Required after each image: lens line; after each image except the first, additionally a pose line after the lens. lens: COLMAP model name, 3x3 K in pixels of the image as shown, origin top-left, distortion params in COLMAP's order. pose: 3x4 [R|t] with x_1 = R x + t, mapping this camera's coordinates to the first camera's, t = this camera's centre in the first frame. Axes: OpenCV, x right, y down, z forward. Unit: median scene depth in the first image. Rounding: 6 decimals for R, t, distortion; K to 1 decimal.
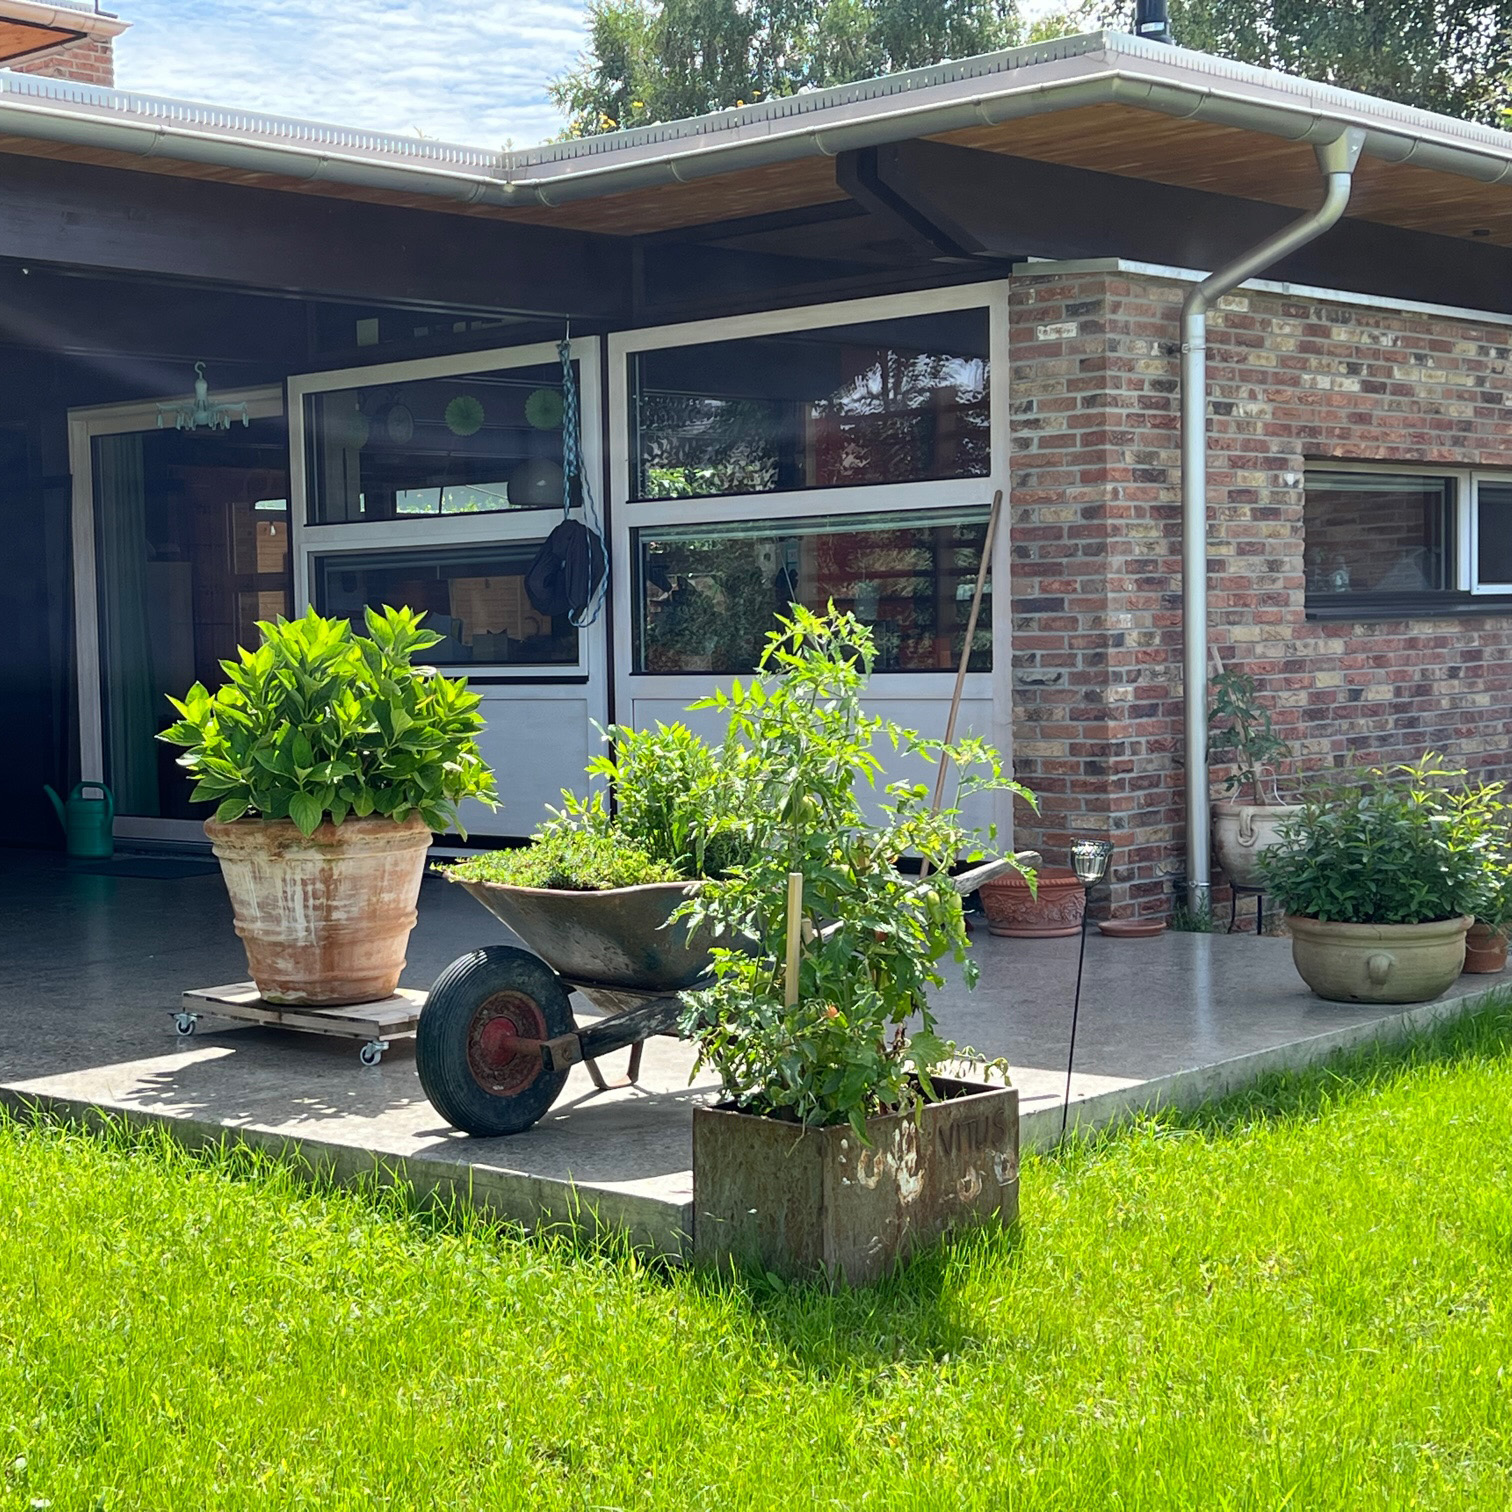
lens RADIAL K [[2692.2, 0, 756.0], [0, 2692.2, 756.0], [0, 0, 1]] dist [0.198237, -1.421649]
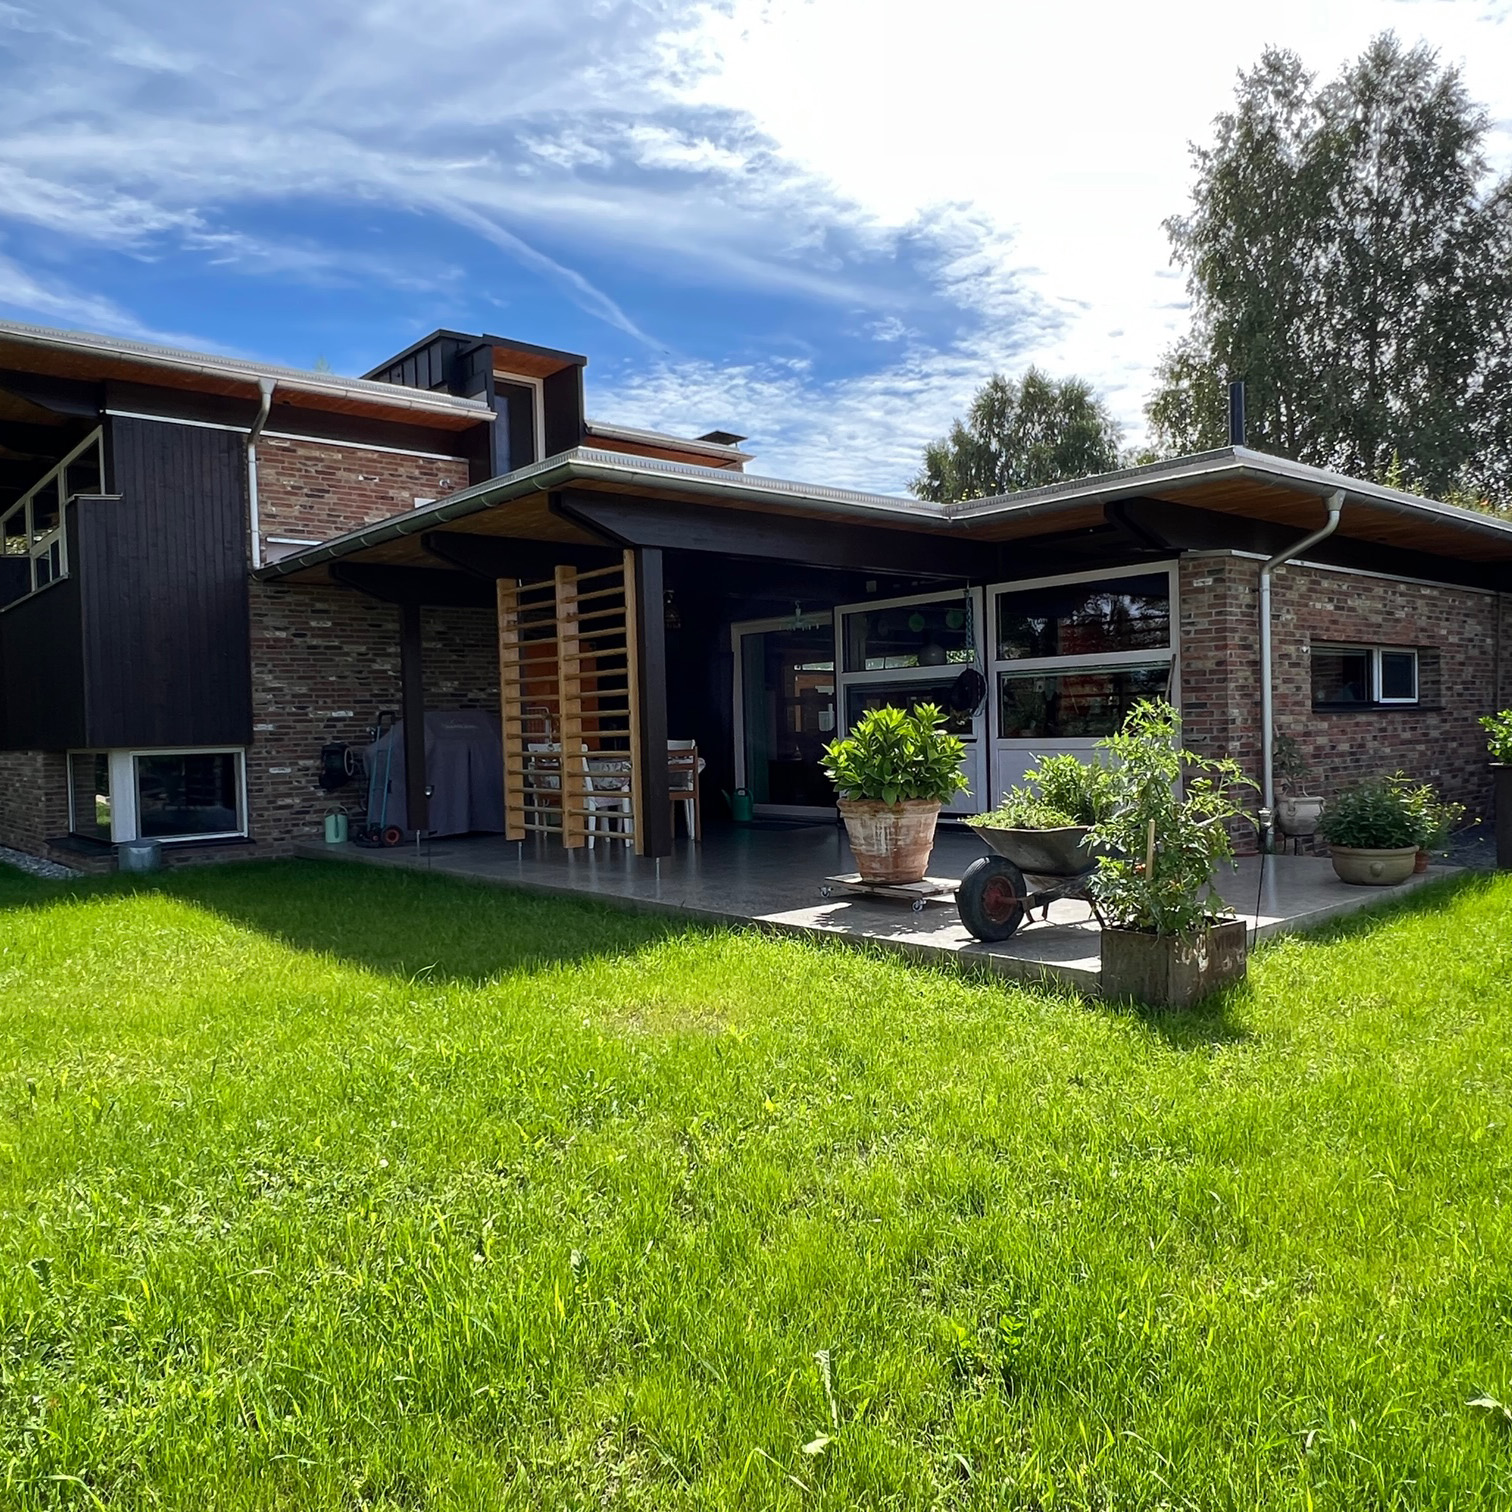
lens RADIAL K [[1205.8, 0, 756.0], [0, 1205.8, 756.0], [0, 0, 1]] dist [-0.036275, 0.006857]
pose [[0.998210, 0.001180, -0.059789, -0.212797], [-0.003414, 0.999299, -0.037285, 0.024941], [0.059703, 0.037423, 0.997514, 0.008022]]
